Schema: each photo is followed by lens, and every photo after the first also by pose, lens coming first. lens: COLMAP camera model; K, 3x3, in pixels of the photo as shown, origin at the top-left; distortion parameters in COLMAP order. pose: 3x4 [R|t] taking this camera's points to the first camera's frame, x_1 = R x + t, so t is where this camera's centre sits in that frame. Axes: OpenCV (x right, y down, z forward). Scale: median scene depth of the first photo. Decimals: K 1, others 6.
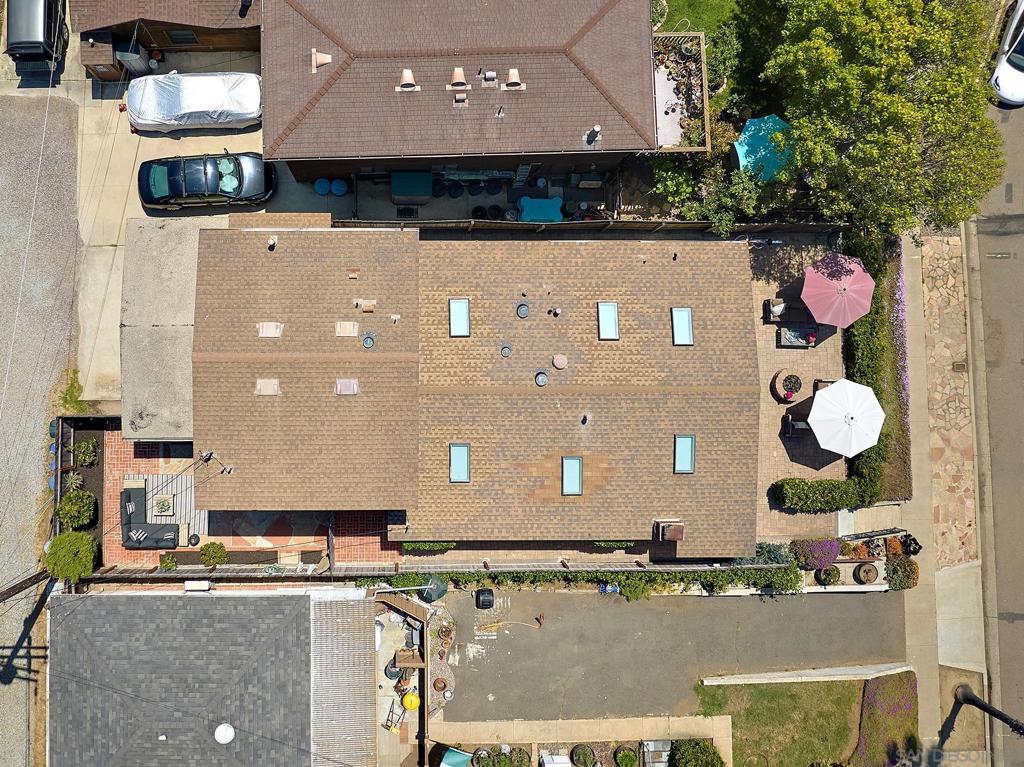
lens RADIAL K [[976.9, 0, 417.7], [0, 976.9, 311.4], [0, 0, 1]] dist [-0.020814, -0.032281]
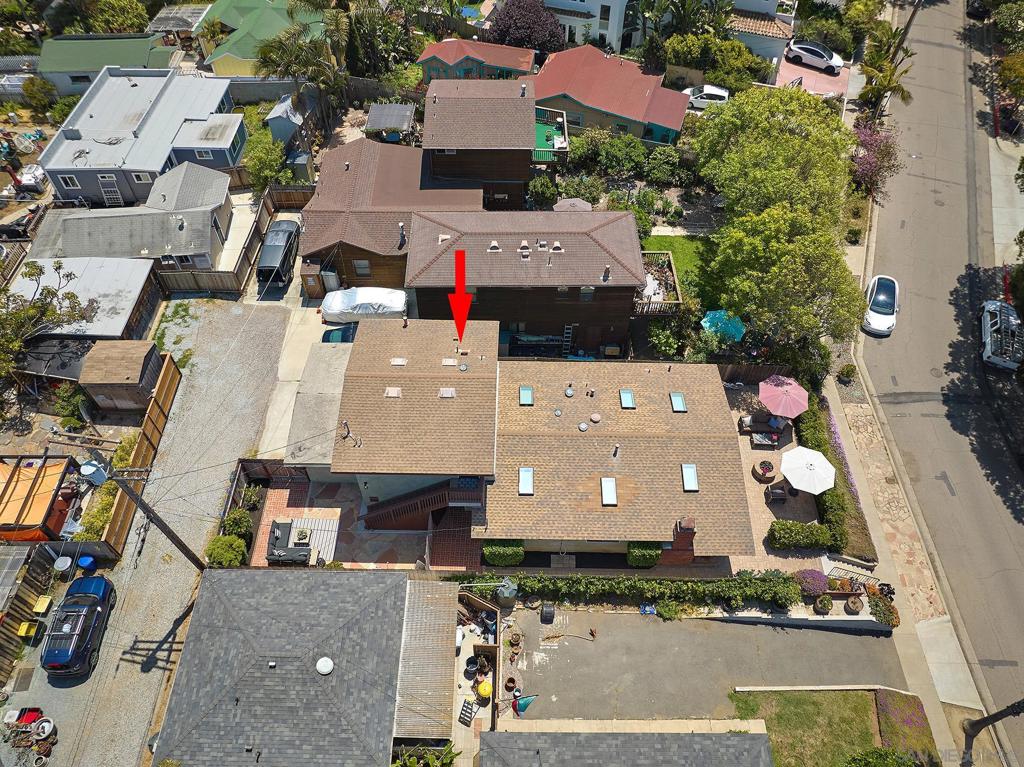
lens RADIAL K [[721.6, 0, 512.0], [0, 721.6, 383.5], [0, 0, 1]] dist [-0.036854, 0.000823]
pose [[0.999900, 0.008663, -0.011133, 0.031760], [-0.013370, 0.833732, -0.552007, 0.564867], [0.004500, 0.552101, 0.833765, 0.077967]]
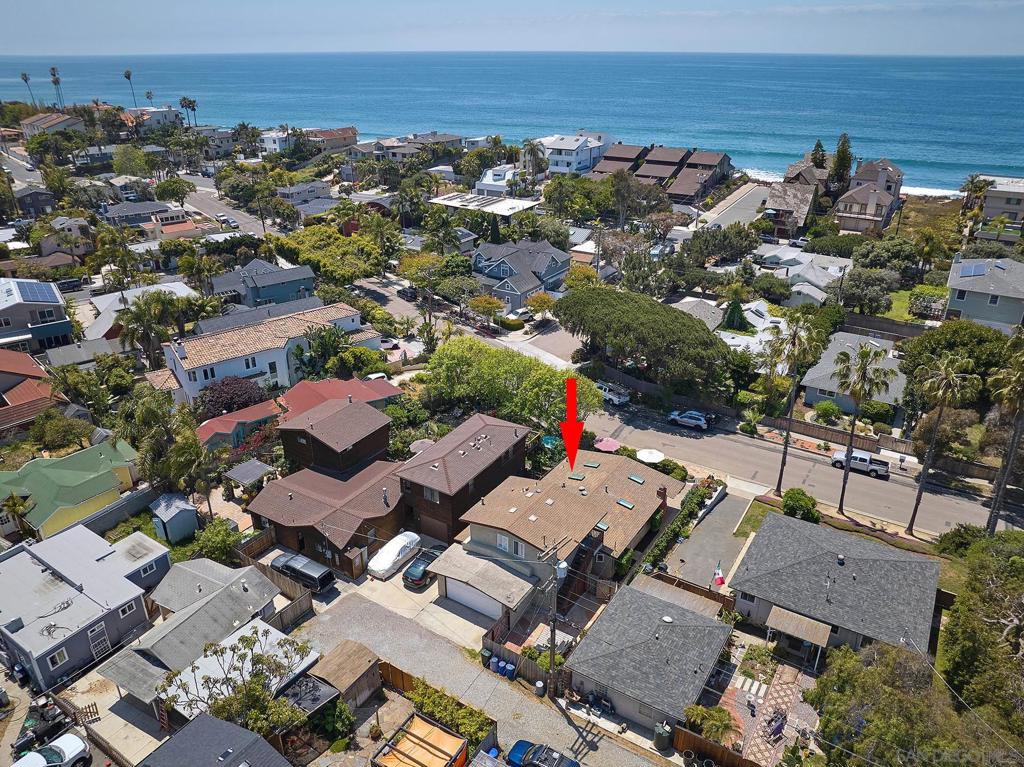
lens RADIAL K [[721.6, 0, 512.0], [0, 721.6, 383.5], [0, 0, 1]] dist [-0.036854, 0.000823]
pose [[0.542083, -0.367033, 0.755932, -1.178470], [0.838515, 0.295266, -0.457942, 0.630664], [-0.055121, 0.882103, 0.467821, -0.087818]]
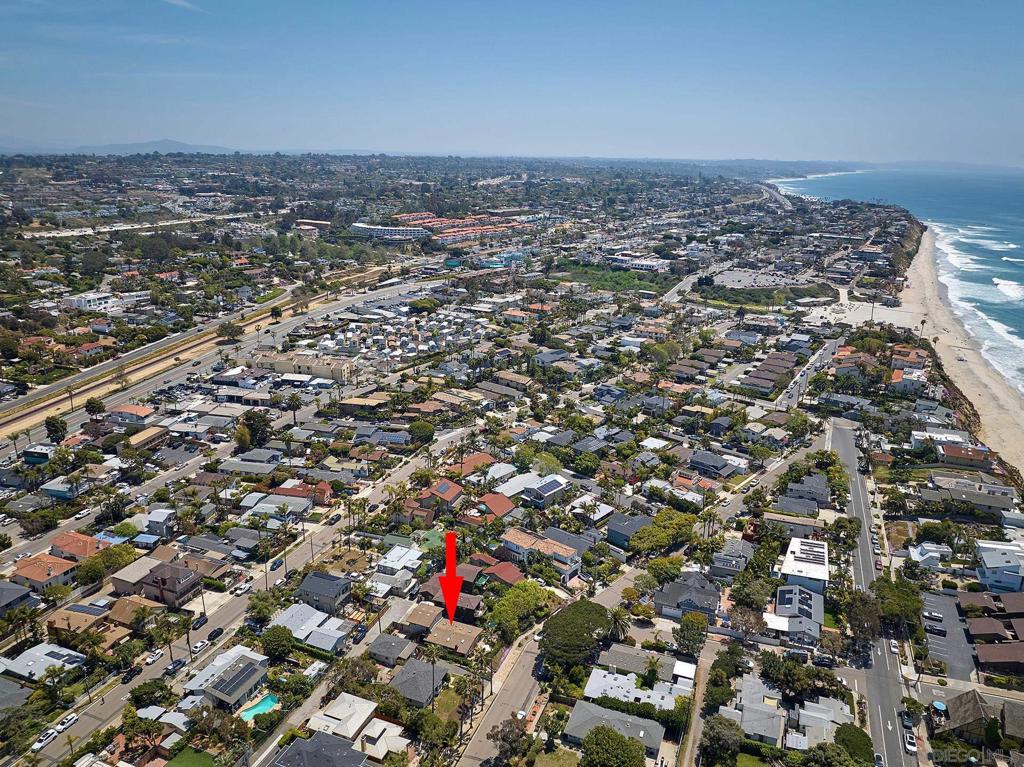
lens RADIAL K [[721.6, 0, 512.0], [0, 721.6, 383.5], [0, 0, 1]] dist [-0.036854, 0.000823]
pose [[0.928126, 0.113950, -0.354398, 2.261405], [-0.371418, 0.347695, -0.860905, 3.918191], [0.025122, 0.930658, 0.365027, -2.758368]]
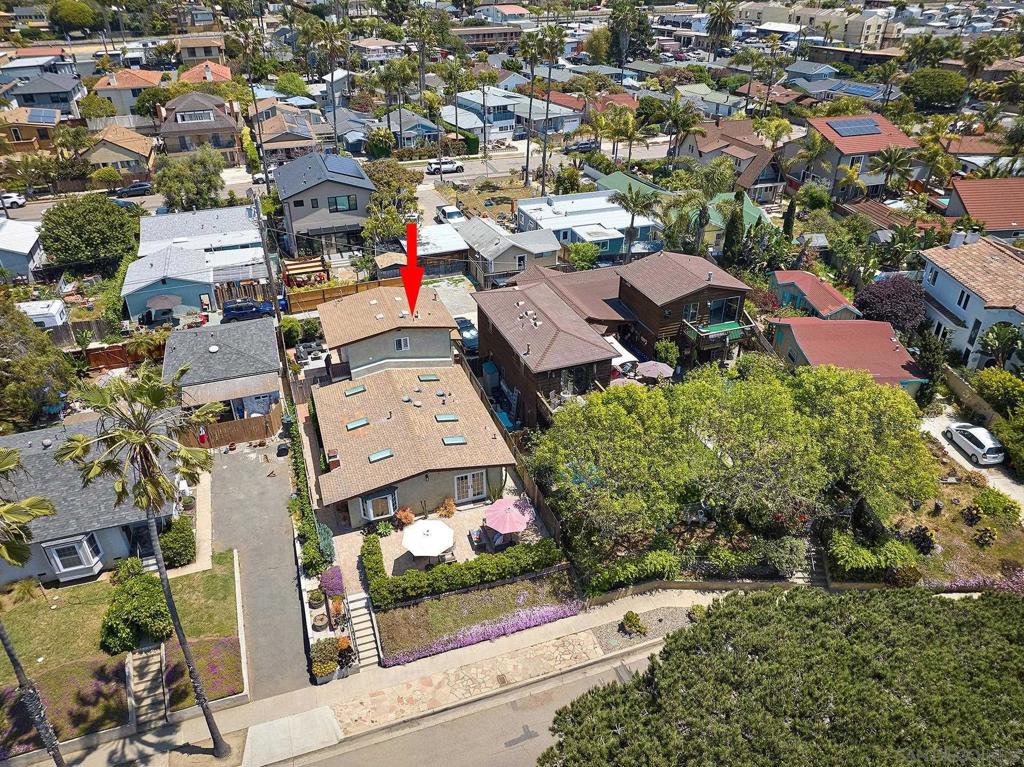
lens RADIAL K [[721.6, 0, 512.0], [0, 721.6, 383.5], [0, 0, 1]] dist [-0.036854, 0.000823]
pose [[0.328113, 0.478670, -0.814381, 1.226873], [-0.941426, 0.236736, -0.240153, 0.190191], [0.077839, 0.845477, 0.528309, 0.242903]]
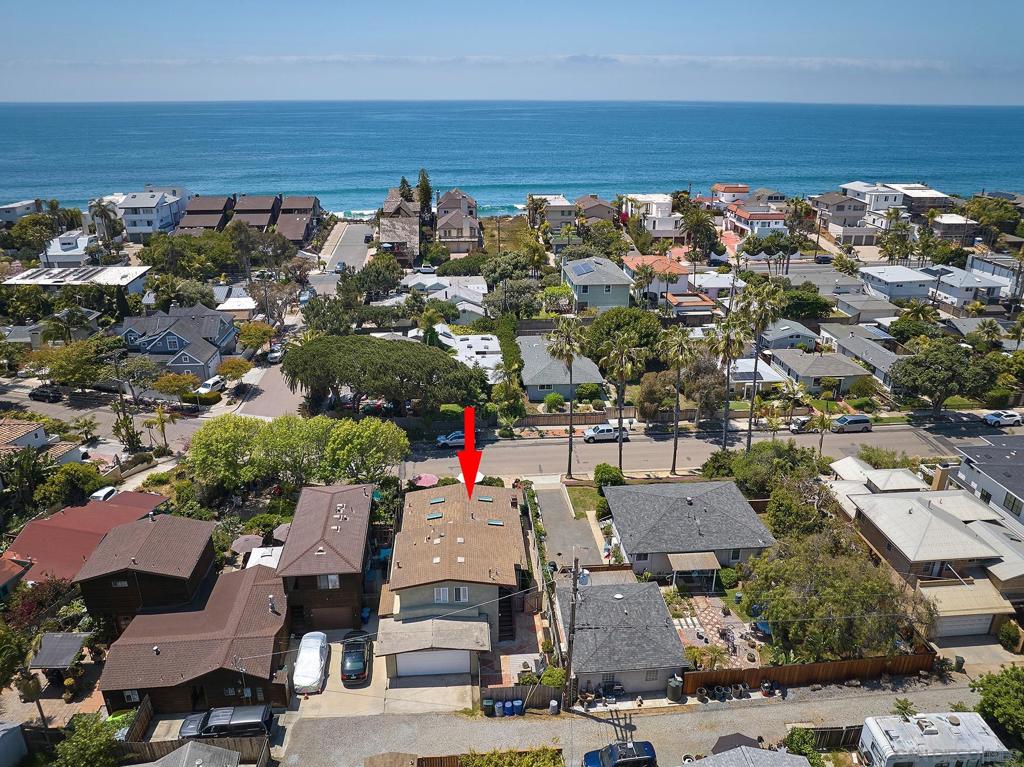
lens RADIAL K [[721.6, 0, 512.0], [0, 721.6, 383.5], [0, 0, 1]] dist [-0.036854, 0.000823]
pose [[-0.077551, -0.380516, 0.921517, -1.362067], [0.993820, 0.044124, 0.101856, 0.003456], [-0.079418, 0.923721, 0.374743, -0.042620]]
